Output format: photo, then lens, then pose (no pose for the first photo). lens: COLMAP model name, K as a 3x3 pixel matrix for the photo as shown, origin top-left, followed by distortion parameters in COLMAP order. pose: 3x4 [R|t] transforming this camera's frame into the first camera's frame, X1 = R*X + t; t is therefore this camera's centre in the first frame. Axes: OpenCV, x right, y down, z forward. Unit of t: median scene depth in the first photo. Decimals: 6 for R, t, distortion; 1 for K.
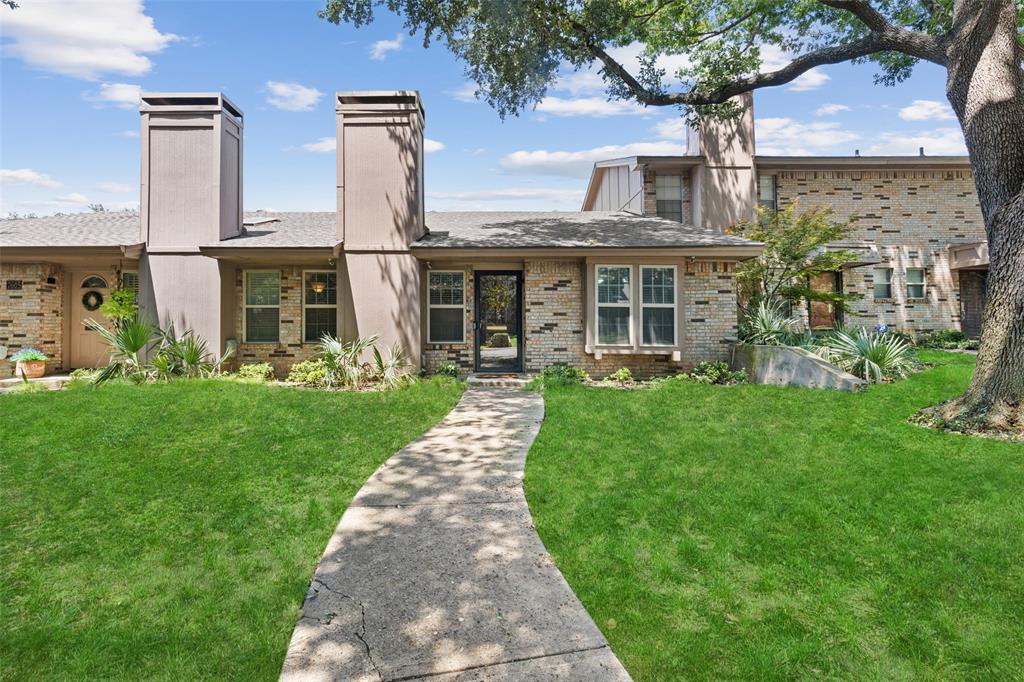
lens RADIAL K [[463.8, 0, 516.2], [0, 463.8, 311.9], [0, 0, 1]] dist [0.008438, -0.001297]
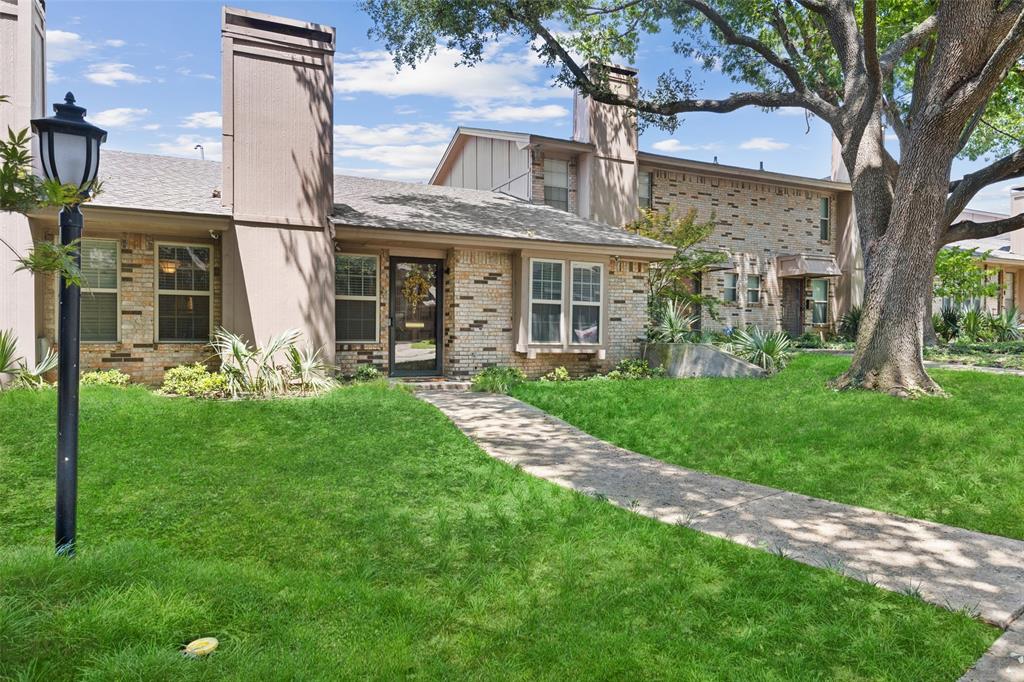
lens RADIAL K [[671.0, 0, 511.1], [0, 671.0, 340.2], [0, 0, 1]] dist [0.012915, -0.000100]
pose [[0.895608, 0.000842, 0.444843, -0.453982], [-0.019523, 0.999109, 0.037416, 0.013610], [-0.444415, -0.042195, 0.894827, -0.197099]]
